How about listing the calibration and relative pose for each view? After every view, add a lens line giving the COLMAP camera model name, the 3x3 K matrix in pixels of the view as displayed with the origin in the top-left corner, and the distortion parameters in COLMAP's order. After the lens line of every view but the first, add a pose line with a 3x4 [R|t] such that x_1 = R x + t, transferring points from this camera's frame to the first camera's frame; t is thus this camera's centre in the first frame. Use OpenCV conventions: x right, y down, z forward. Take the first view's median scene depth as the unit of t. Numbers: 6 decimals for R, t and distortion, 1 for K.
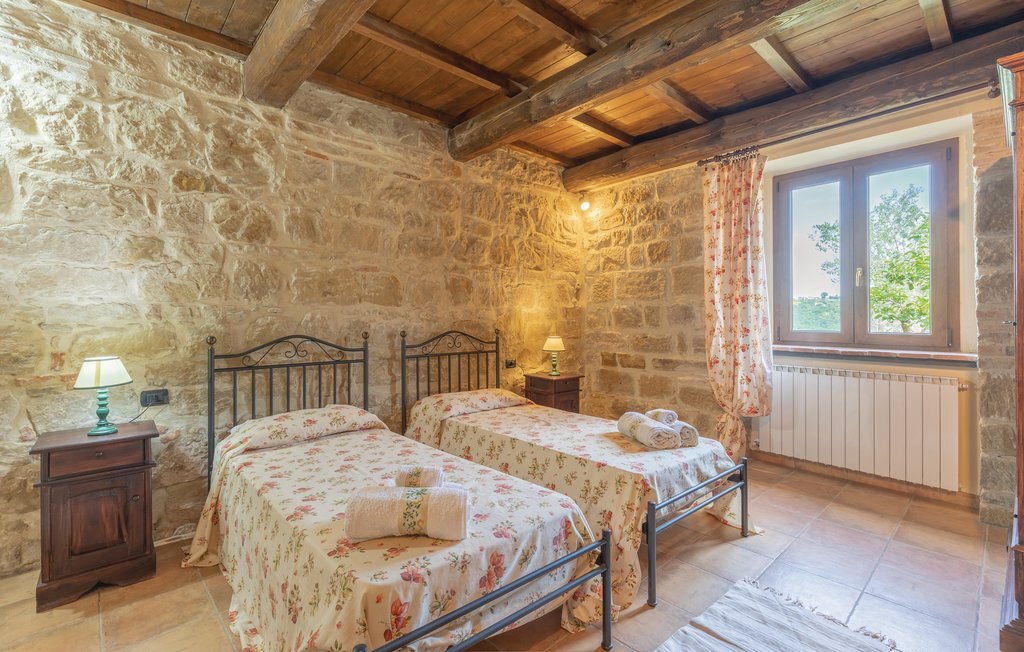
lens RADIAL K [[468.2, 0, 516.4], [0, 468.2, 322.5], [0, 0, 1]] dist [0.003315, -0.000007]
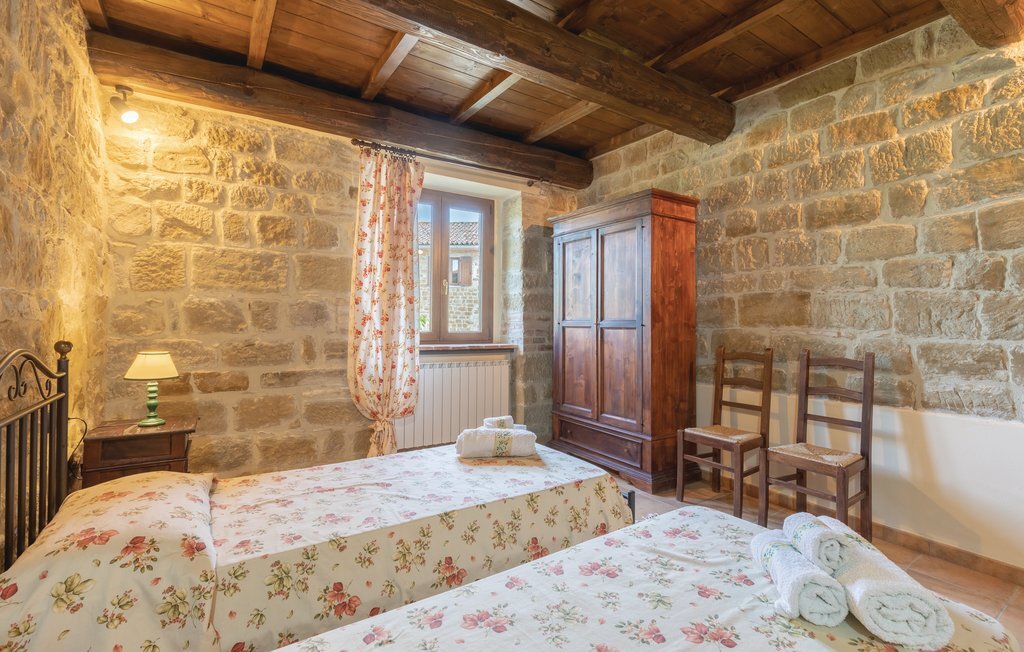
lens RADIAL K [[468.2, 0, 517.1], [0, 468.2, 320.9], [0, 0, 1]] dist [0.003315, -0.000007]
pose [[0.140615, 0.001716, 0.990063, -0.381498], [-0.001112, 0.999998, -0.001575, -0.004393], [-0.990064, -0.000879, 0.140617, 0.512697]]
